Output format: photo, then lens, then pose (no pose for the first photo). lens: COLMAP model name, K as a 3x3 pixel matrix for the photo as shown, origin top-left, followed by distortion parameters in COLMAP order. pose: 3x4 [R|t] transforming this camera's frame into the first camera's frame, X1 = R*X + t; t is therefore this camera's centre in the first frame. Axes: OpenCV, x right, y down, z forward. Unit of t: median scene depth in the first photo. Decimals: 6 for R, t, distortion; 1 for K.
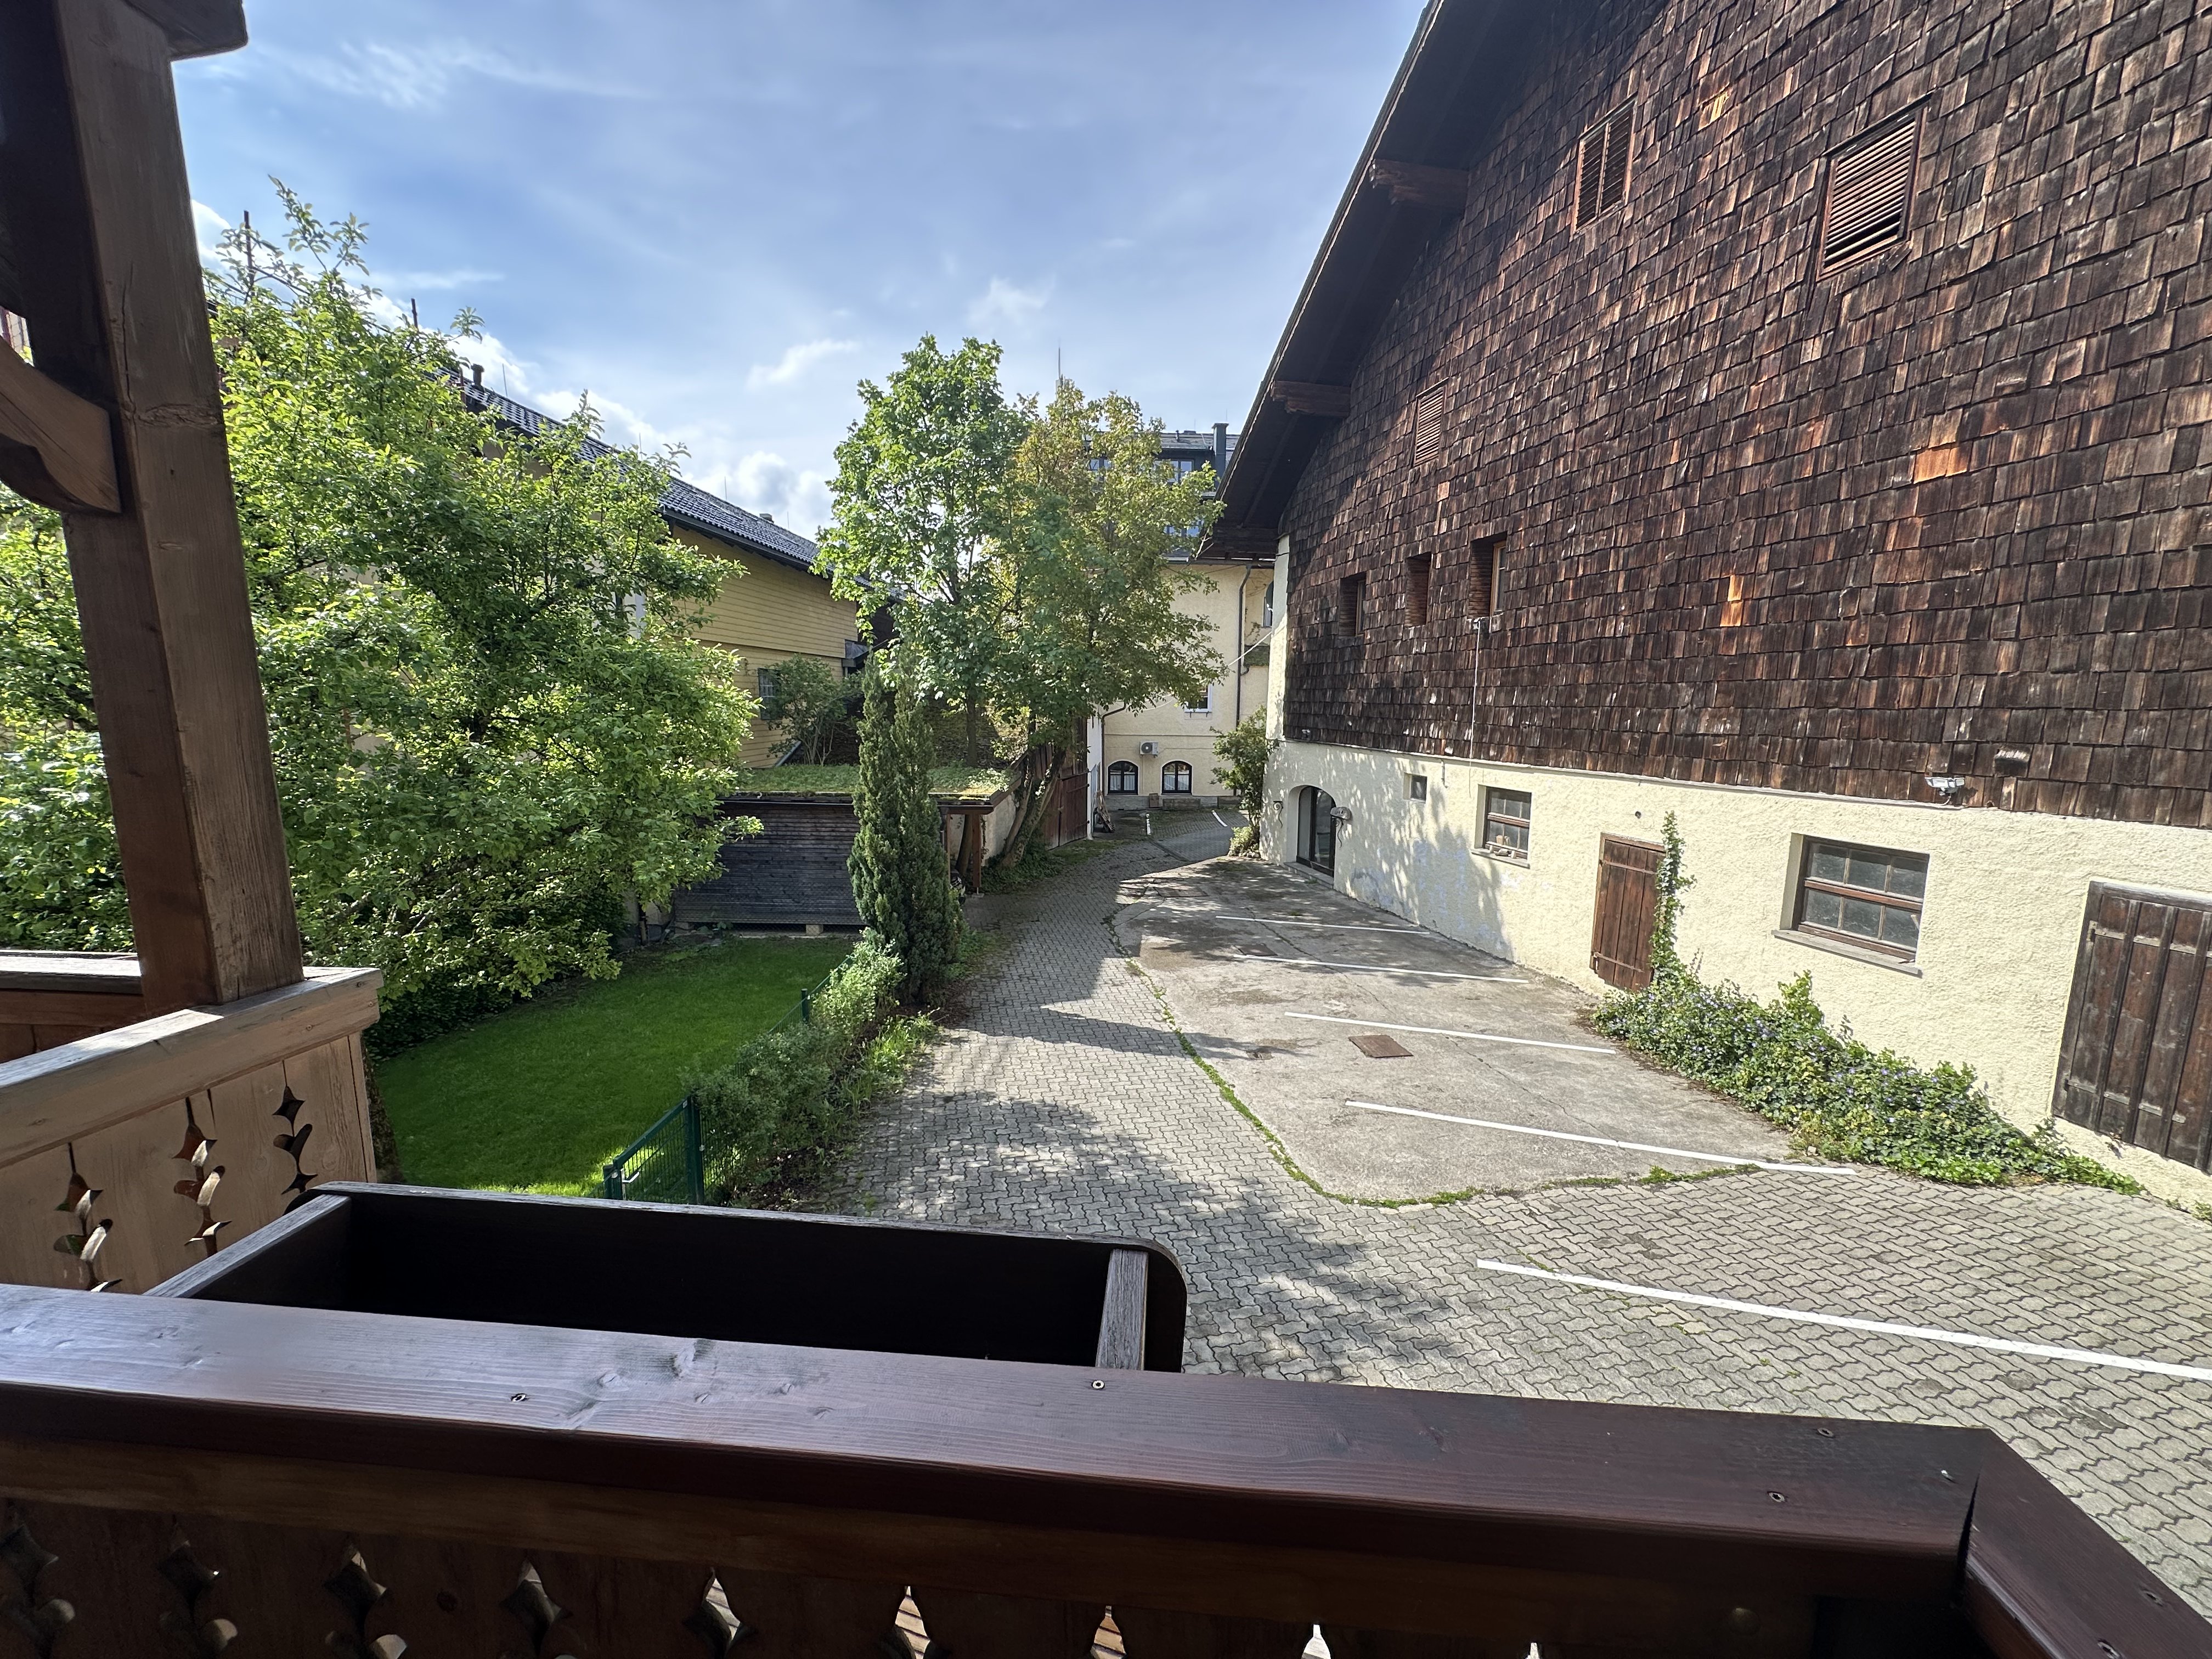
lens RADIAL K [[882.2, 0, 1101.6], [0, 882.2, 828.0], [0, 0, 1]] dist [-0.001480, 0.000460]
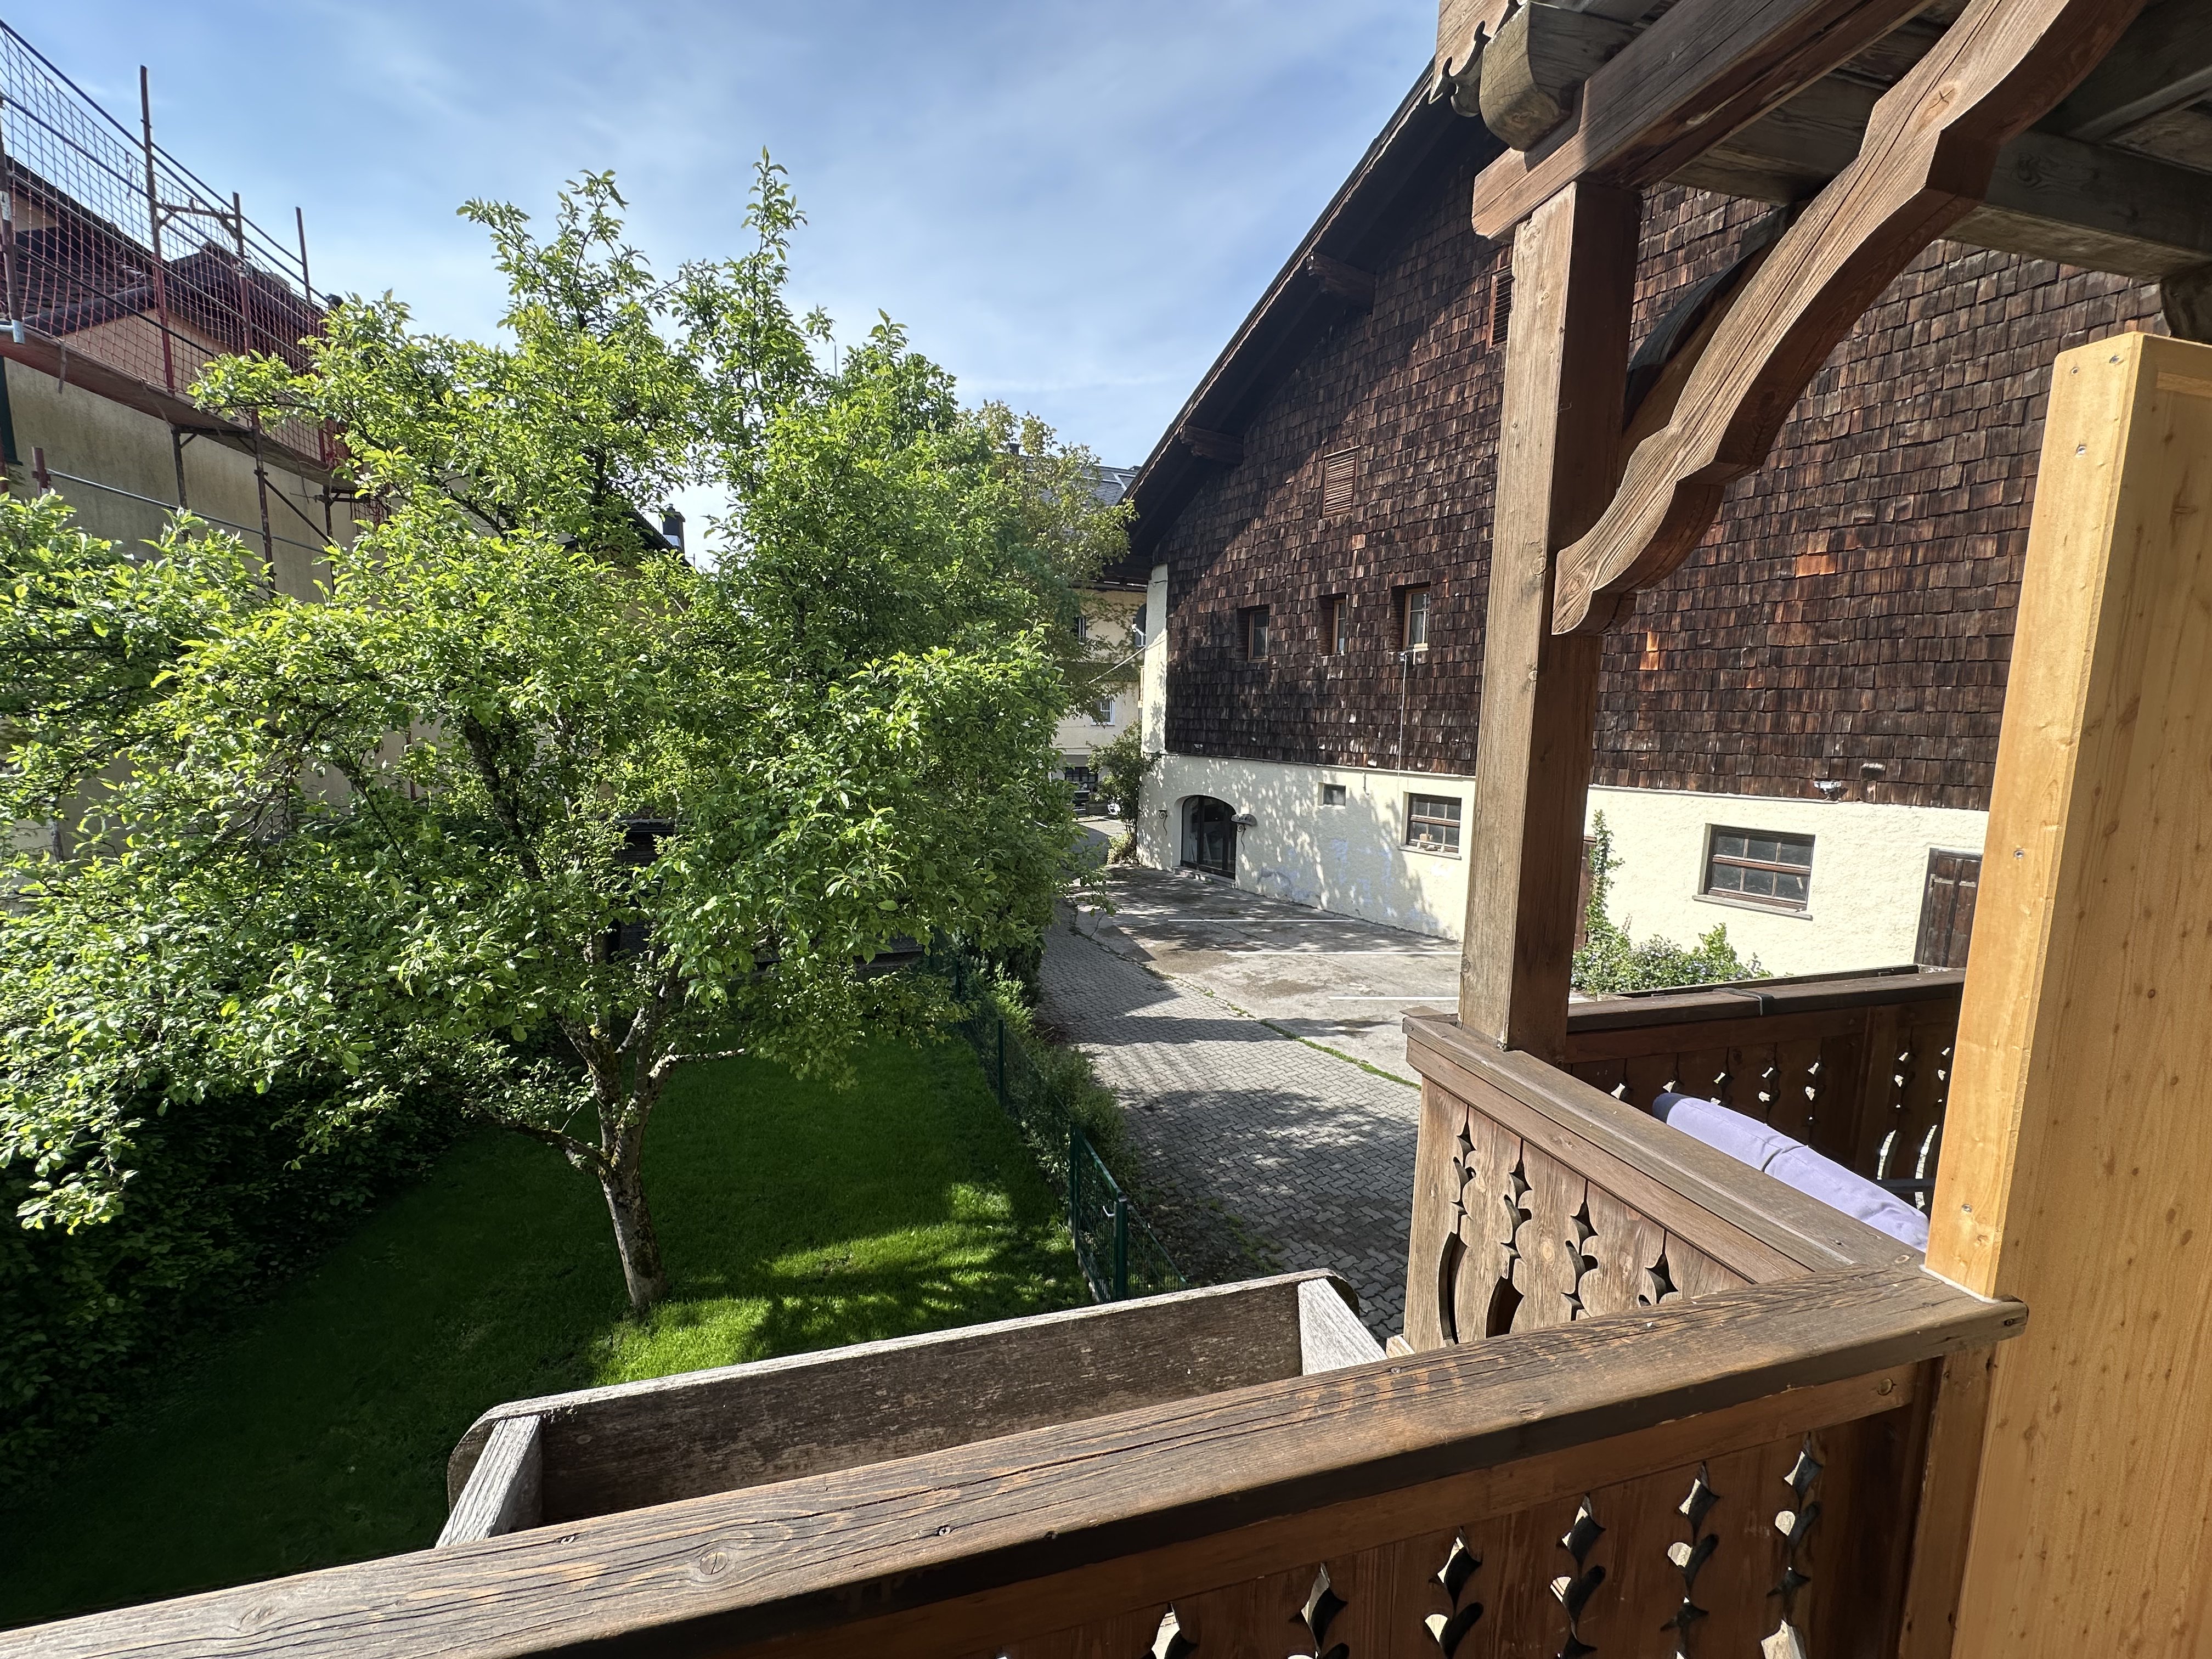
lens RADIAL K [[882.2, 0, 1101.6], [0, 882.2, 828.0], [0, 0, 1]] dist [-0.001480, 0.000460]
pose [[0.940911, -0.034875, 0.336854, -0.547121], [0.038496, 0.999250, -0.004075, -0.017234], [-0.336459, 0.016802, 0.941548, 0.029713]]
